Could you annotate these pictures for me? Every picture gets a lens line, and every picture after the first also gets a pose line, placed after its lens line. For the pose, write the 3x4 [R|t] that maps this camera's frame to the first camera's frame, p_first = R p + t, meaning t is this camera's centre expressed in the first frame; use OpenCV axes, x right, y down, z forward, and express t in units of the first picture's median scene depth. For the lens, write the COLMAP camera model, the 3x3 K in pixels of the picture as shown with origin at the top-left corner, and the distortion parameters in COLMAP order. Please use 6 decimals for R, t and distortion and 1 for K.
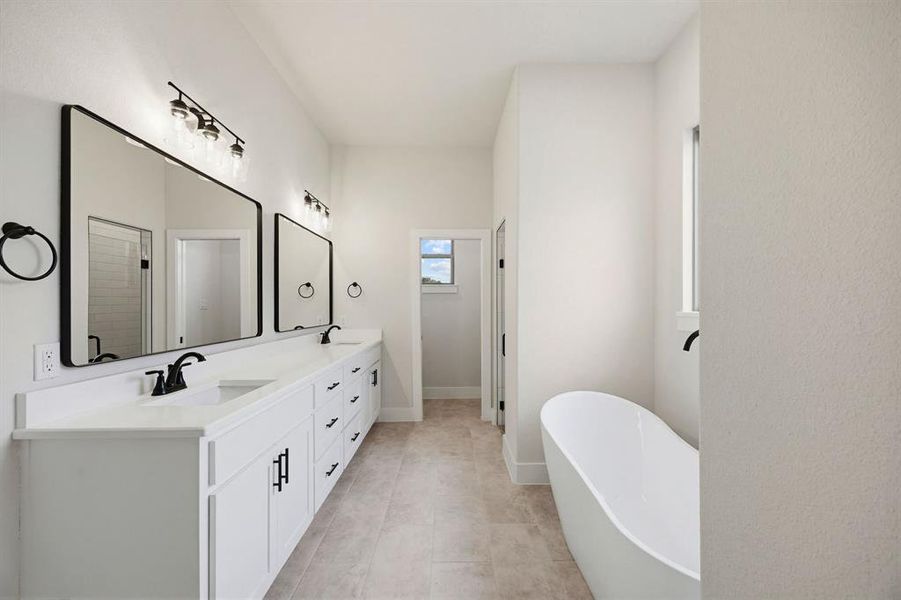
lens RADIAL K [[350.5, 0, 449.1], [0, 350.5, 298.8], [0, 0, 1]] dist [0.012776, 0.000960]
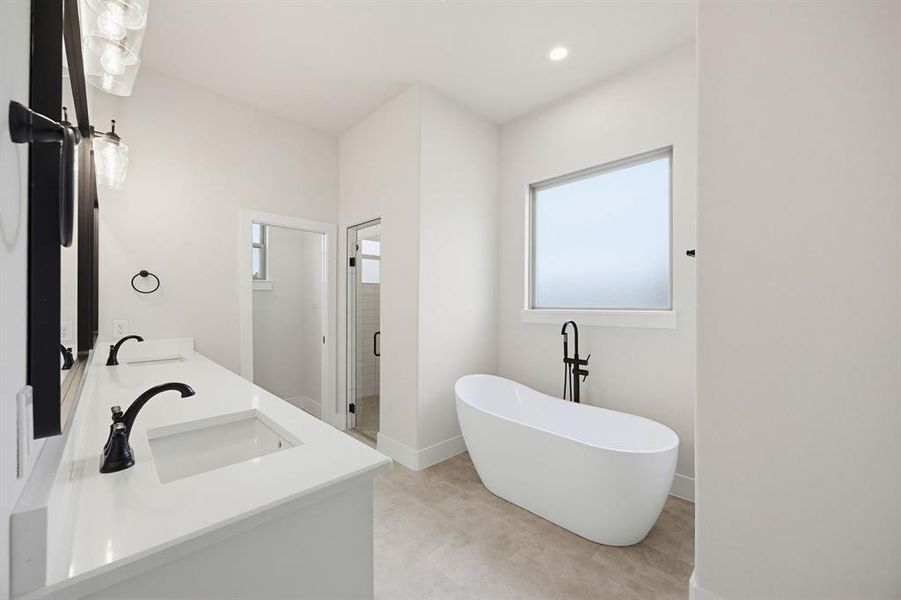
lens RADIAL K [[350.5, 0, 463.4], [0, 350.5, 301.3], [0, 0, 1]] dist [0.012776, 0.000960]
pose [[0.714609, 0.009801, 0.699456, -0.535880], [-0.015706, 0.999875, 0.002036, 0.002345], [-0.699348, -0.012441, 0.714673, 0.155028]]
